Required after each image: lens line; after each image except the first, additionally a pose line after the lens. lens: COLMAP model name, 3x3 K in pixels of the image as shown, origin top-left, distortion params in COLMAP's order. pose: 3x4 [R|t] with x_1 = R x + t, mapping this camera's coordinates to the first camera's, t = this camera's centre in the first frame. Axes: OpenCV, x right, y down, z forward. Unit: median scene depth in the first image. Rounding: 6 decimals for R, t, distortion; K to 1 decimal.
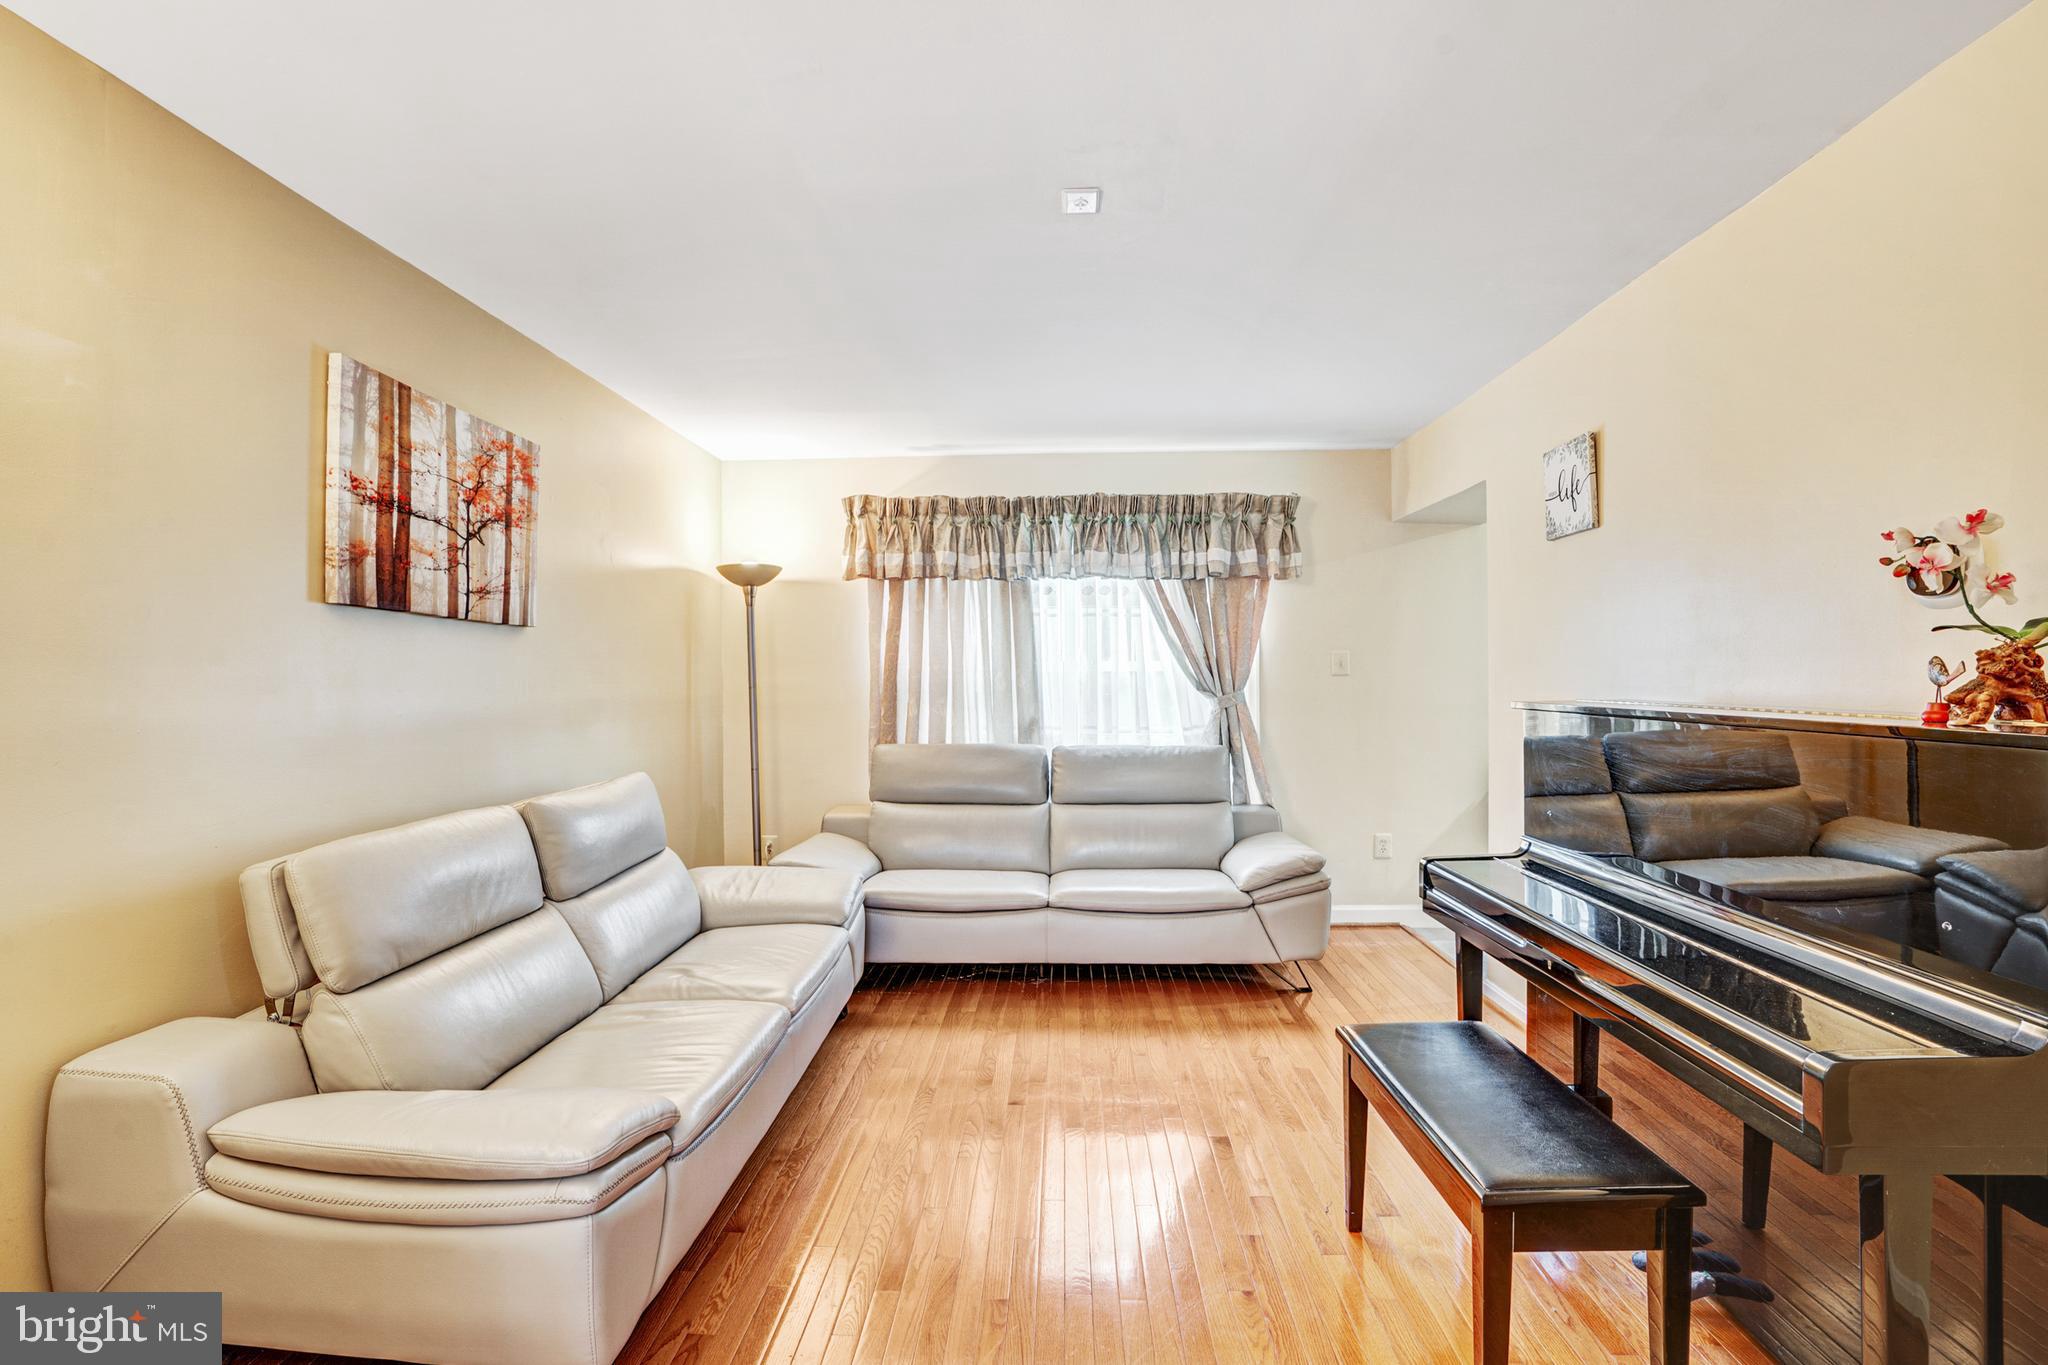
lens RADIAL K [[975.2, 0, 1017.3], [0, 975.2, 679.7], [0, 0, 1]] dist [-0.056974, 0.020858]
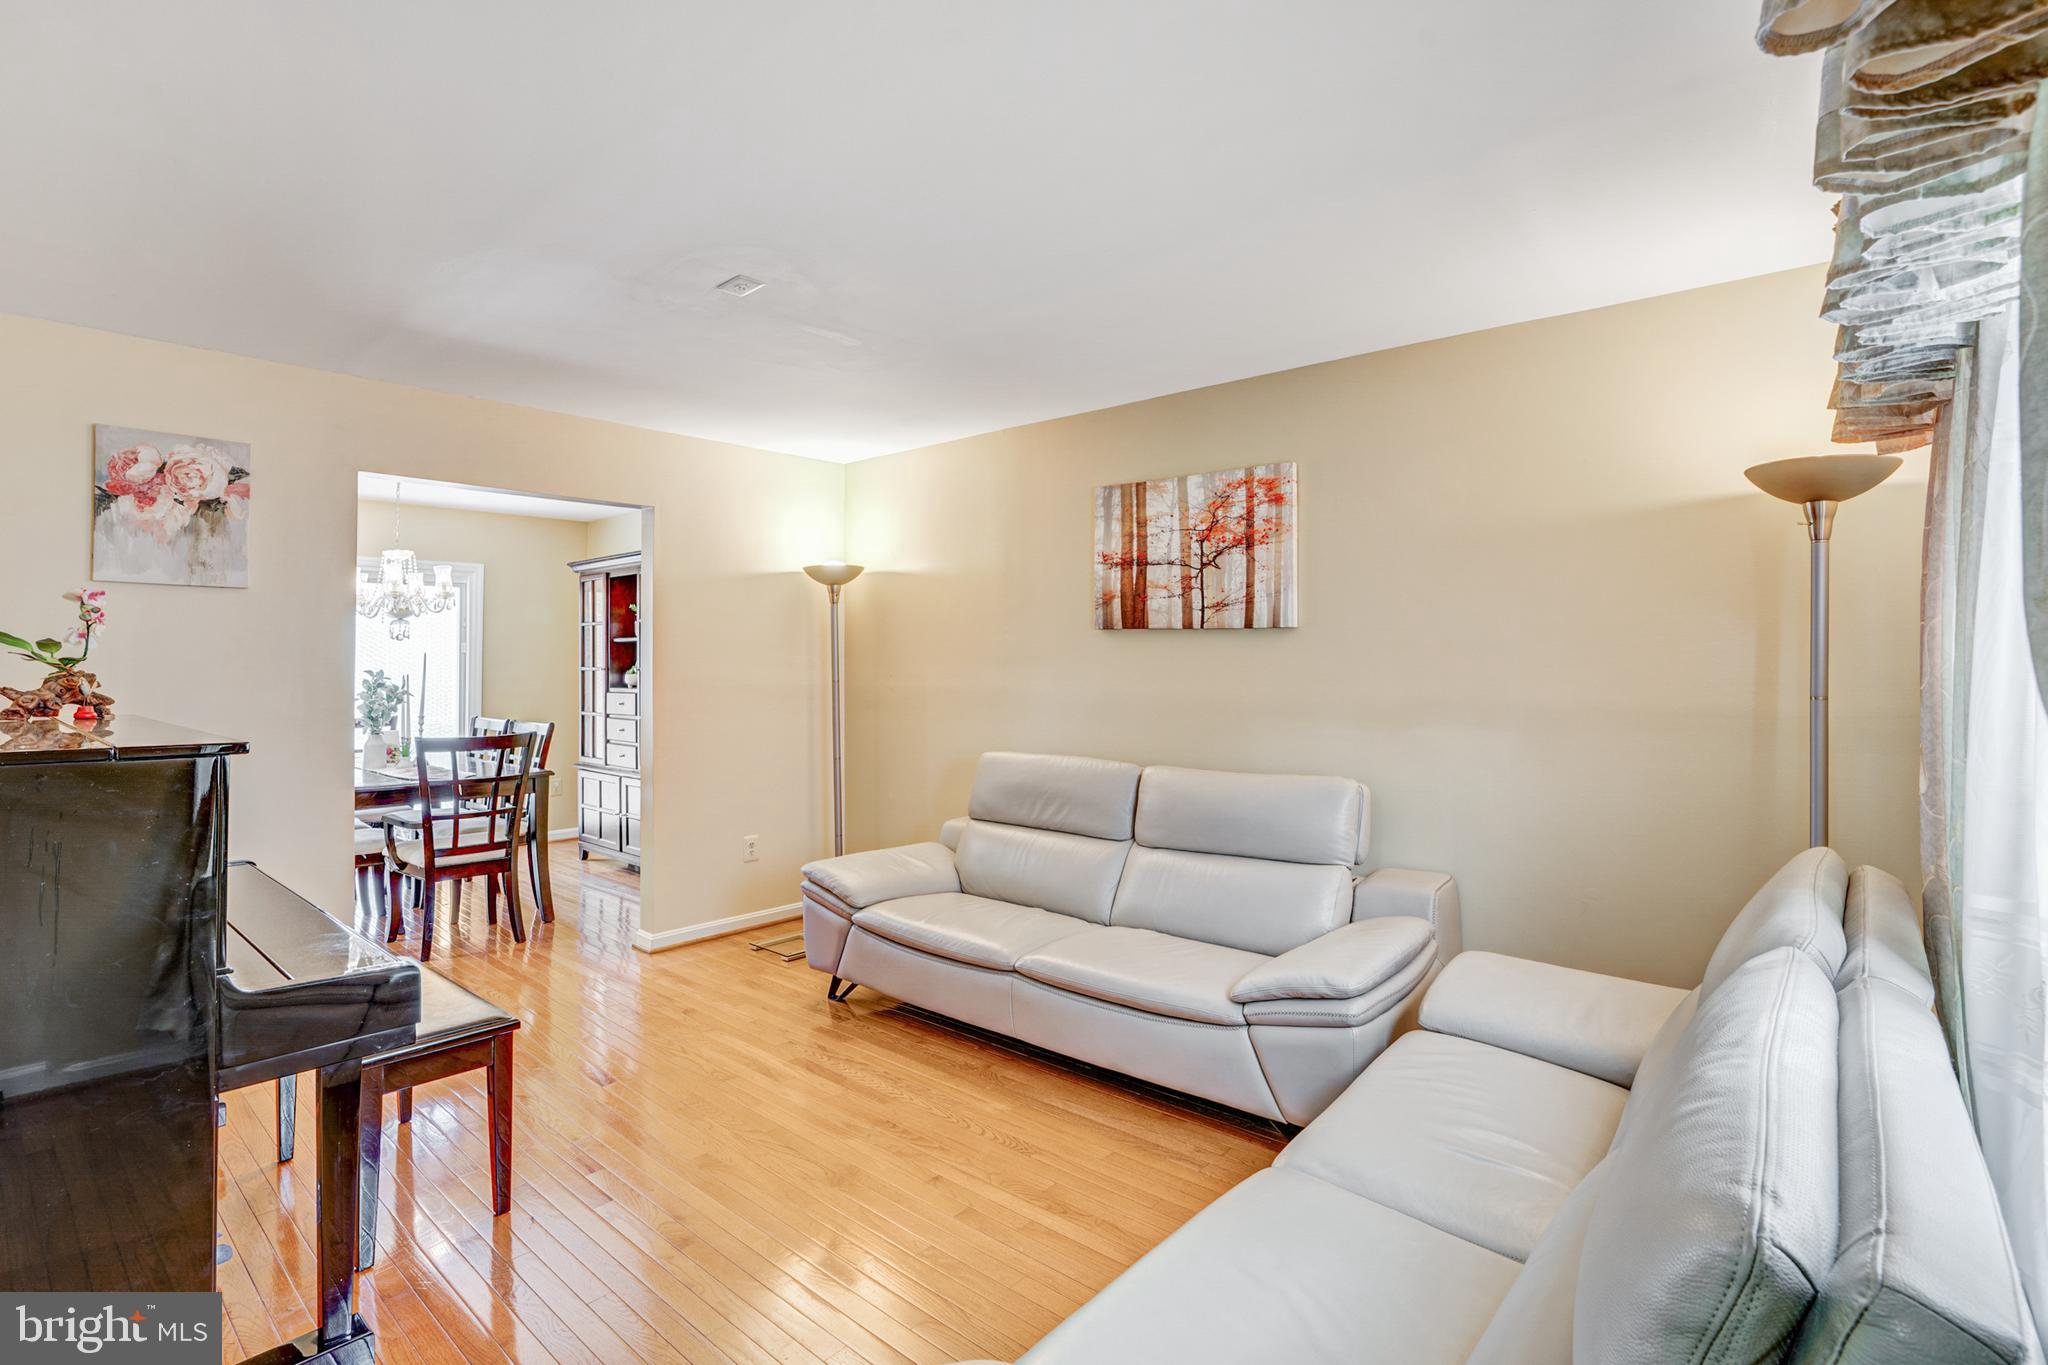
lens RADIAL K [[969.4, 0, 1036.4], [0, 969.4, 652.9], [0, 0, 1]] dist [-0.065300, 0.020750]
pose [[-0.614721, 0.002454, -0.788741, 0.383441], [0.003807, 0.999993, 0.000145, -0.018494], [0.788735, -0.002914, -0.614726, 1.002725]]
